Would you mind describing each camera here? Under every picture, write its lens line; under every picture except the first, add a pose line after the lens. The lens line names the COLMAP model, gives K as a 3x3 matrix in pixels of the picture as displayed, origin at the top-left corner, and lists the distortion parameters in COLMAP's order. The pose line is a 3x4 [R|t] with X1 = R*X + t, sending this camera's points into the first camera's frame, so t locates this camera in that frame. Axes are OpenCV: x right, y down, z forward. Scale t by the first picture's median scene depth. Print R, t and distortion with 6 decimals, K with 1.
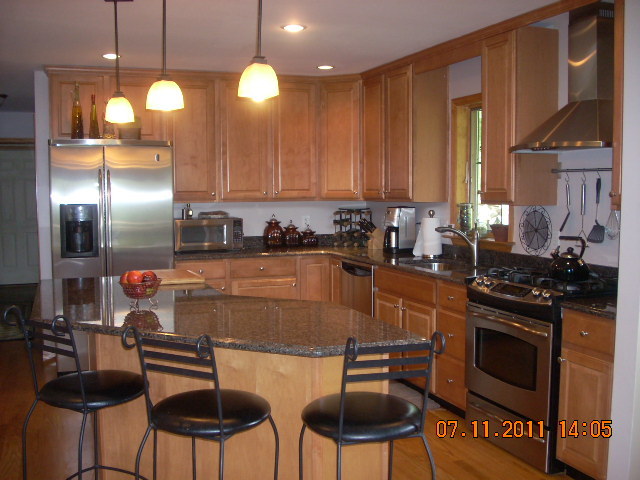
lens RADIAL K [[691.8, 0, 320.0], [0, 691.8, 240.0], [0, 0, 1]] dist [-0.167160, 0.166666]
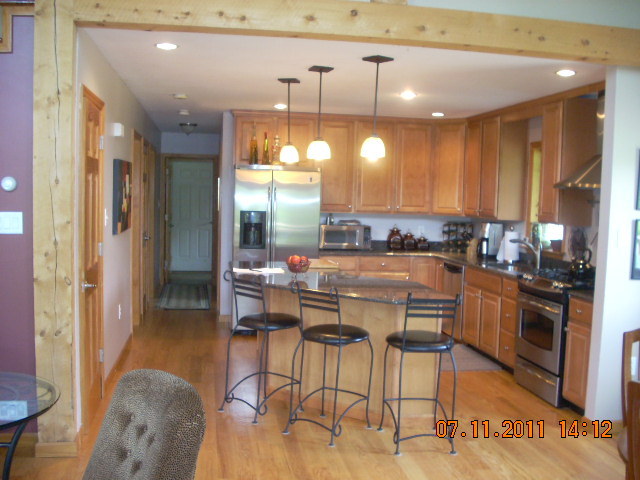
lens RADIAL K [[691.8, 0, 320.0], [0, 691.8, 240.0], [0, 0, 1]] dist [-0.167160, 0.166666]
pose [[0.977907, 0.047380, -0.203598, 0.073887], [-0.049499, 0.998760, -0.005324, 0.008302], [0.203093, 0.015284, 0.979040, -0.370949]]
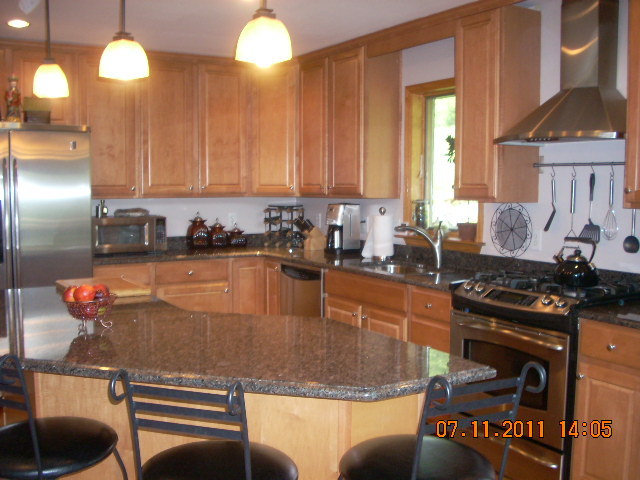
lens RADIAL K [[691.8, 0, 320.0], [0, 691.8, 240.0], [0, 0, 1]] dist [-0.167160, 0.166666]
pose [[0.984729, -0.006039, 0.173987, -0.084158], [0.005205, 0.999973, 0.005248, -0.005339], [-0.174014, -0.004262, 0.984734, 0.116458]]
